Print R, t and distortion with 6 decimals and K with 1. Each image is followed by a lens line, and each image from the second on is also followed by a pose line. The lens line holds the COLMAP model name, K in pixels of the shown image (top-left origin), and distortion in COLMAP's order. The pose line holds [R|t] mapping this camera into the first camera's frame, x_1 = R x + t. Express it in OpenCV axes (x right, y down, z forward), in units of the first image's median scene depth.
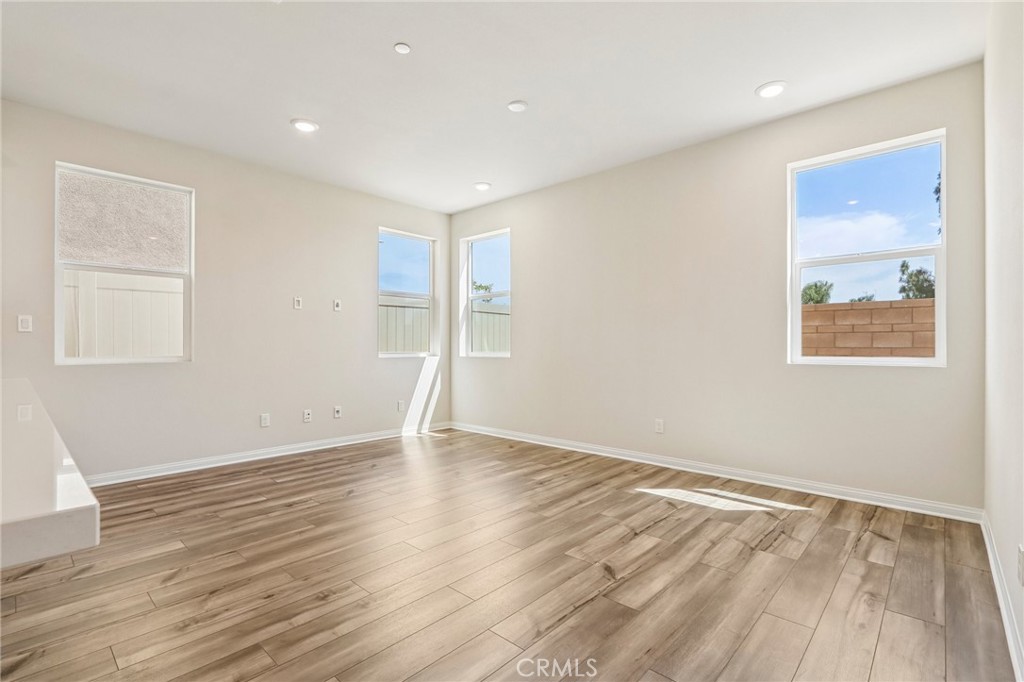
lens RADIAL K [[473.7, 0, 510.5], [0, 473.7, 343.5], [0, 0, 1]] dist [-0.003393, -0.000451]
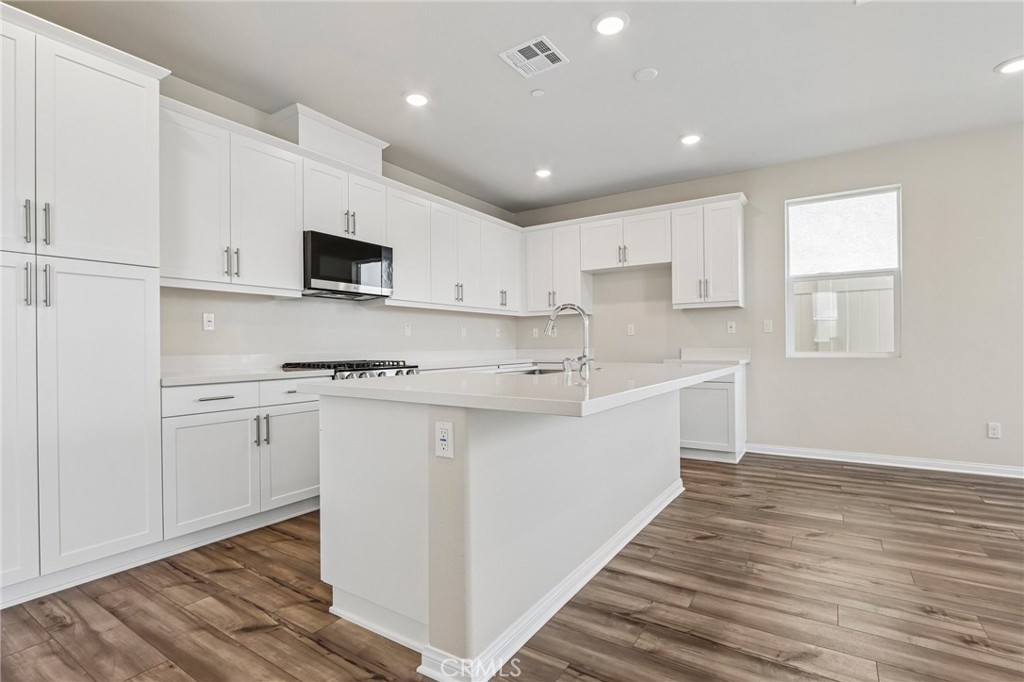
lens RADIAL K [[473.7, 0, 510.5], [0, 473.7, 341.9], [0, 0, 1]] dist [-0.003393, -0.000451]
pose [[0.183675, -0.006362, -0.982966, 0.235799], [0.010726, 0.999932, -0.004467, 0.000598], [0.982928, -0.009723, 0.183731, 0.014770]]
